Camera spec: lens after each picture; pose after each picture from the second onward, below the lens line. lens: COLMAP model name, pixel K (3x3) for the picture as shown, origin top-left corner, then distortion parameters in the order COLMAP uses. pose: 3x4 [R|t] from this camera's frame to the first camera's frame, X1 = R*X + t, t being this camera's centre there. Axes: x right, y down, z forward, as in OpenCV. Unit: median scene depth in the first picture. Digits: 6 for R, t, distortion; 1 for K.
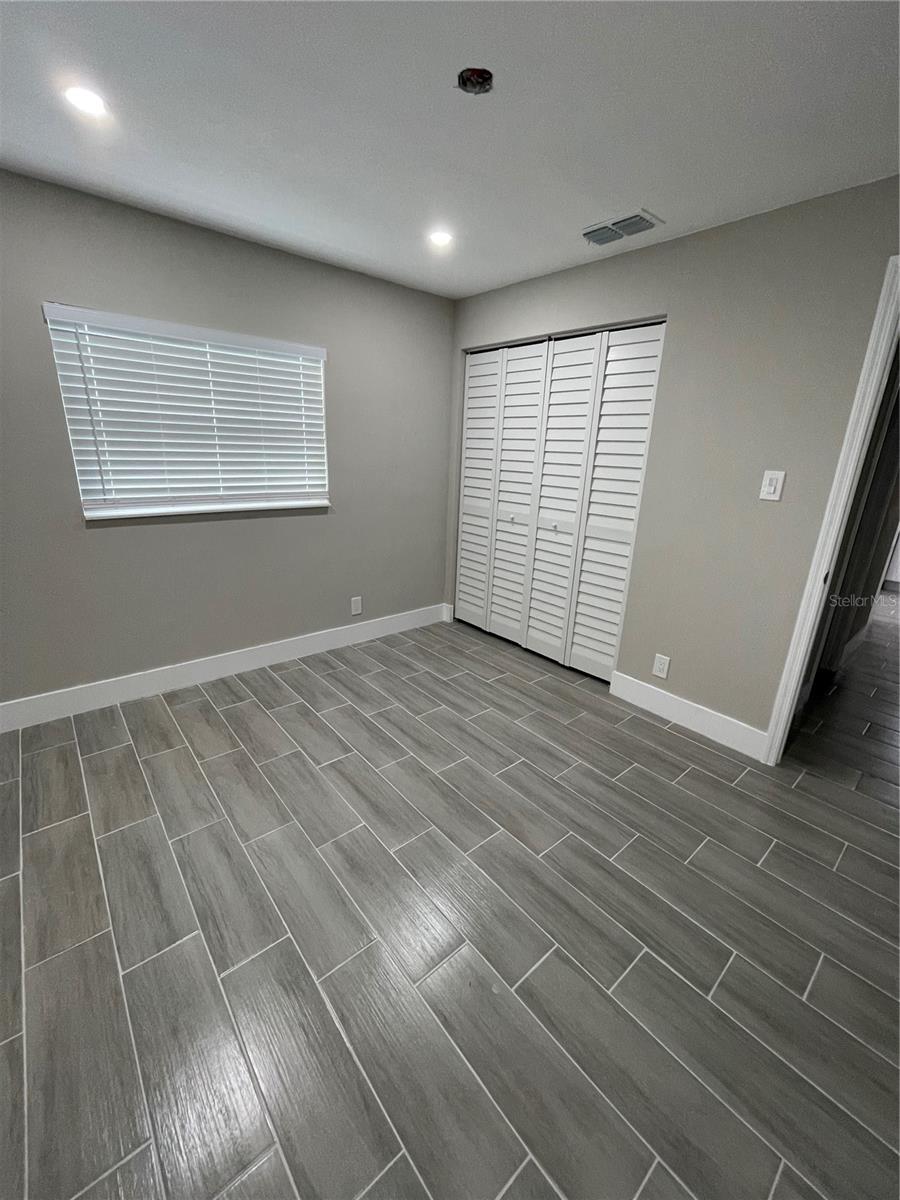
lens RADIAL K [[486.7, 0, 448.9], [0, 486.7, 596.9], [0, 0, 1]] dist [-0.002209, -0.000129]
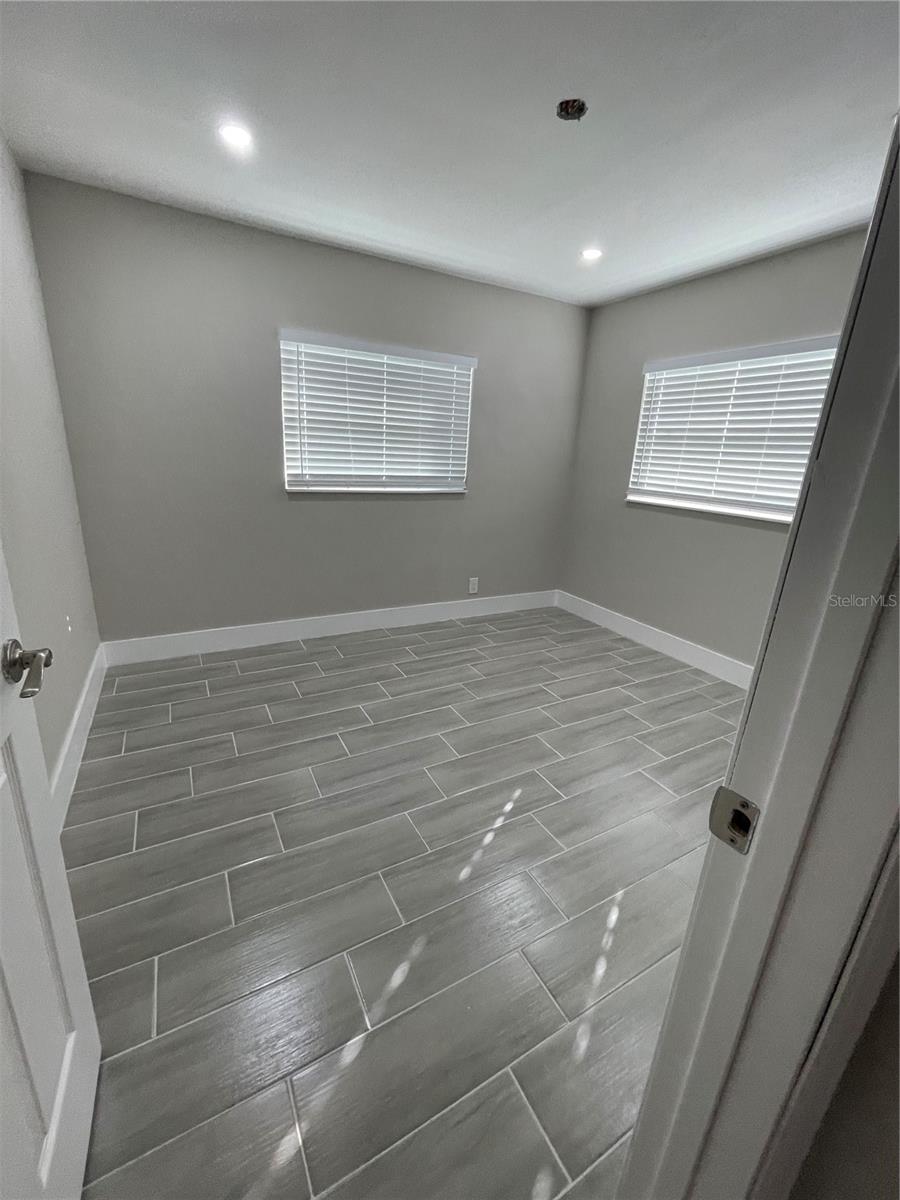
lens RADIAL K [[485.4, 0, 451.9], [0, 485.4, 594.1], [0, 0, 1]] dist [-0.003392, -0.000197]
pose [[-0.187390, 0.227074, -0.955679, 1.041785], [-0.358913, 0.889814, 0.281801, -0.155365], [0.914367, 0.395812, -0.085243, 0.887117]]
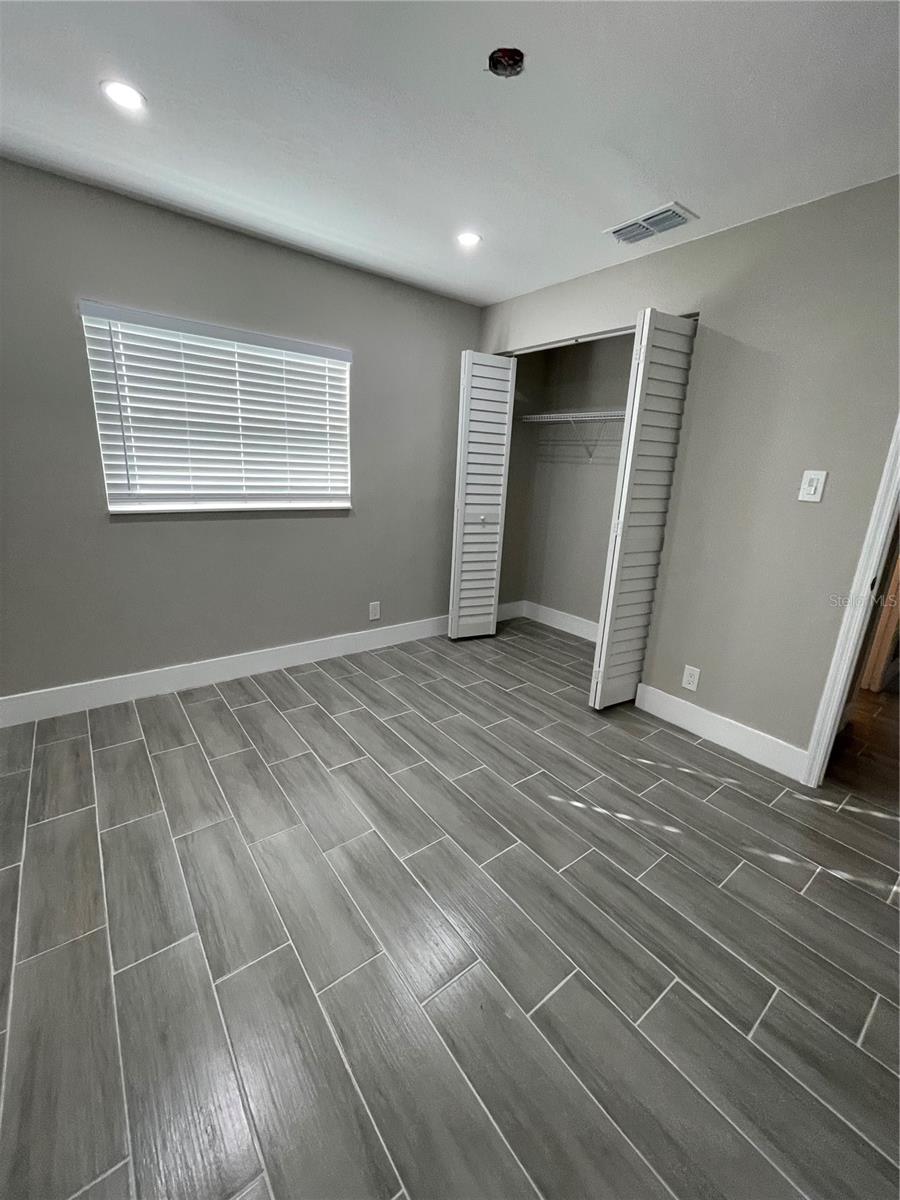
lens RADIAL K [[486.7, 0, 448.9], [0, 486.7, 596.9], [0, 0, 1]] dist [-0.002209, -0.000129]
pose [[0.998802, 0.022333, -0.043549, 0.003399], [-0.024093, 0.998897, -0.040312, 0.045051], [0.042601, 0.041313, 0.998238, 0.035945]]
